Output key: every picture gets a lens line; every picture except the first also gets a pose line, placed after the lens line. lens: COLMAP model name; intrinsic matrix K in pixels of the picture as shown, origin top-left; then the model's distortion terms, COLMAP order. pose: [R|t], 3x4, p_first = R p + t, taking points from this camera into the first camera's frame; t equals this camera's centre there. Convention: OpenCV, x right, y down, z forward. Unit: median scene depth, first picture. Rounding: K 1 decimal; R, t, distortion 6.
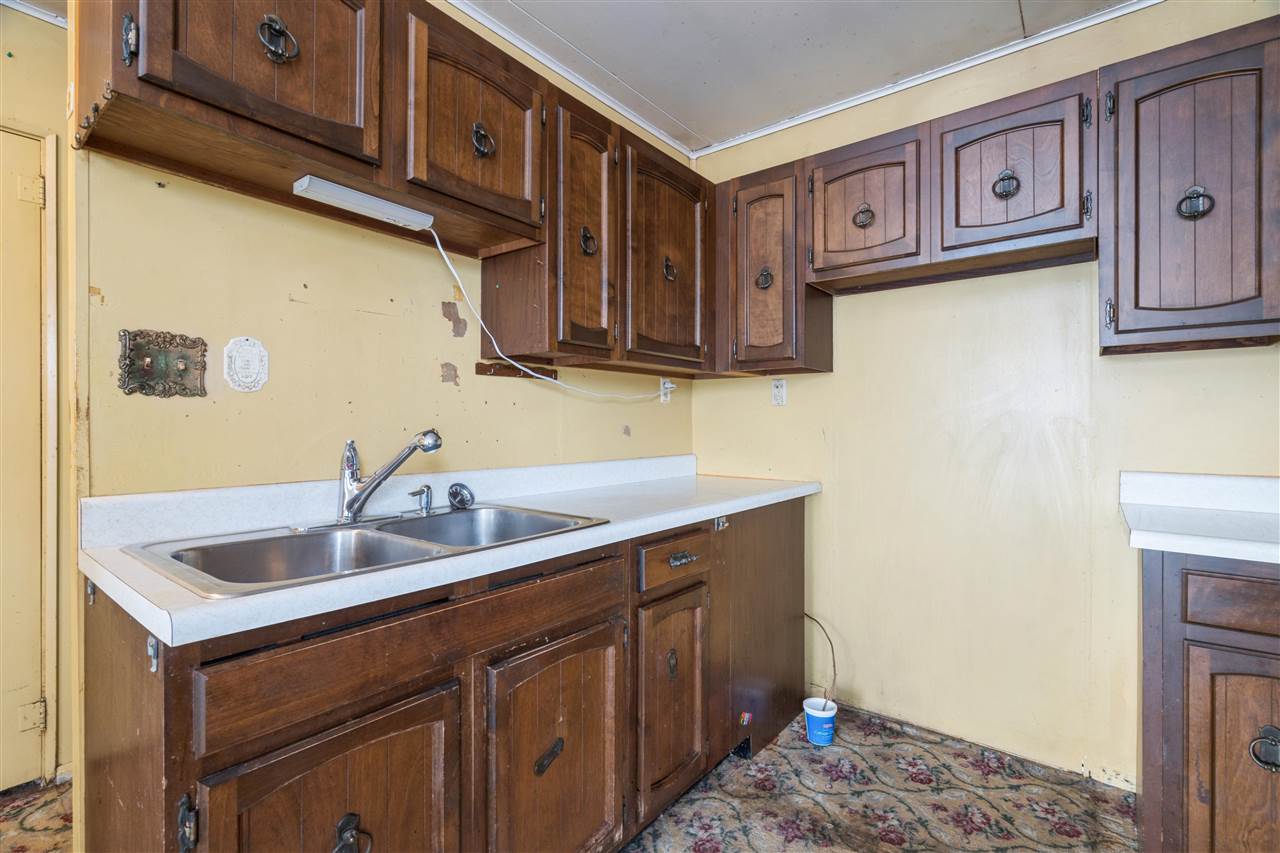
lens RADIAL K [[576.4, 0, 643.1], [0, 576.4, 425.7], [0, 0, 1]] dist [-0.002448, 0.000511]
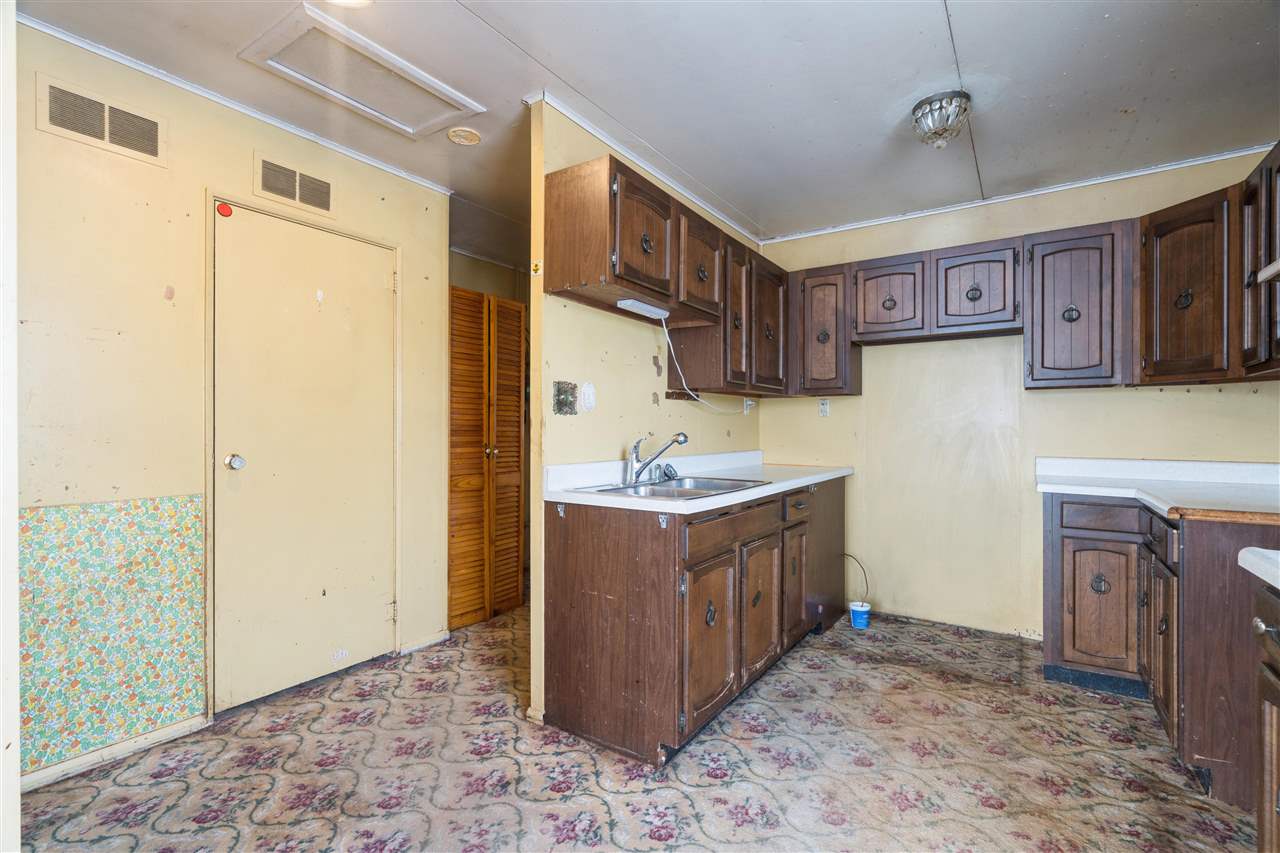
lens RADIAL K [[576.4, 0, 643.1], [0, 576.4, 425.7], [0, 0, 1]] dist [-0.002448, 0.000511]
pose [[0.997216, 0.002964, 0.074503, -0.476510], [-0.002697, 0.999990, -0.003687, -0.005535], [-0.074513, 0.003475, 0.997214, -0.636580]]
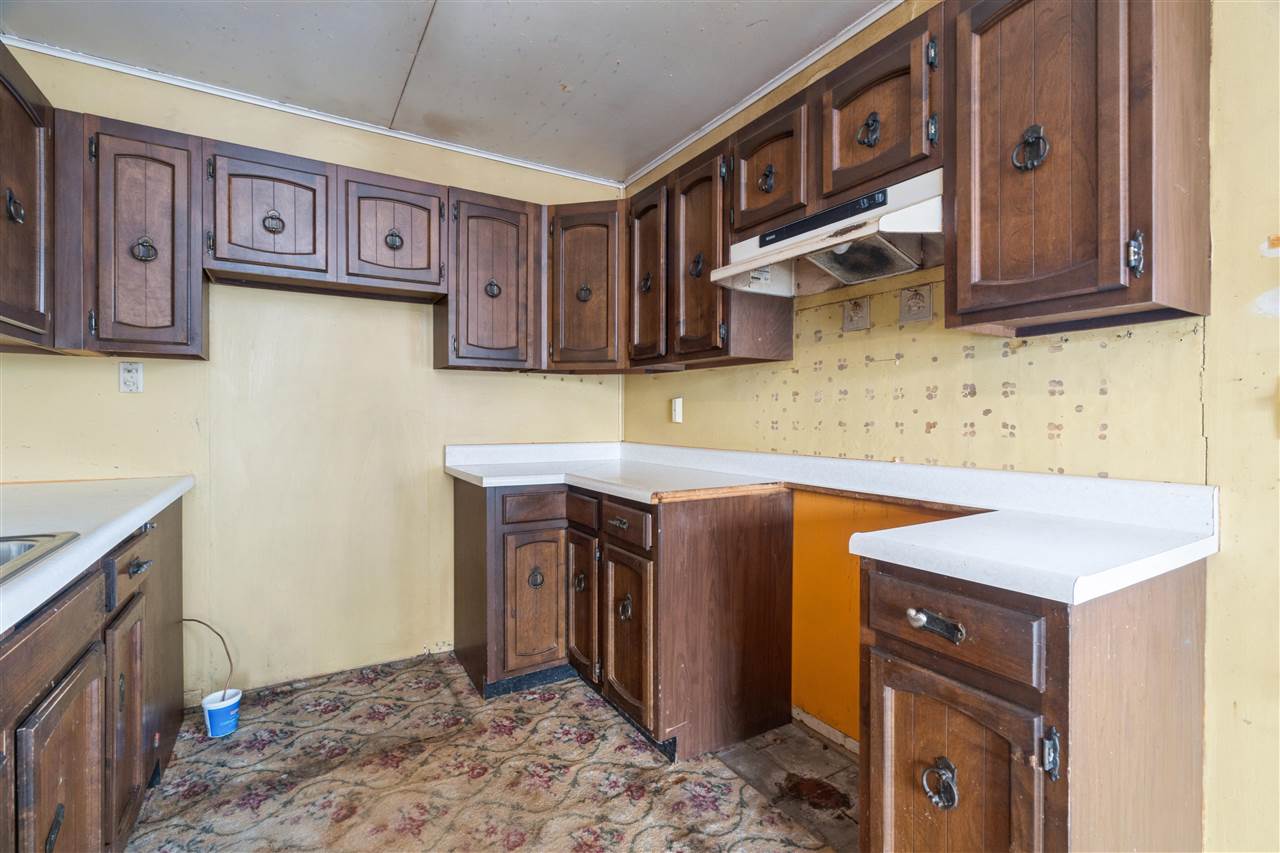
lens RADIAL K [[578.4, 0, 641.2], [0, 578.4, 420.1], [0, 0, 1]] dist [-0.001397, 0.000323]
pose [[0.349705, -0.007418, 0.936831, -0.427548], [-0.001238, 0.999964, 0.008380, -0.002733], [-0.936859, -0.004091, 0.349683, -0.029961]]
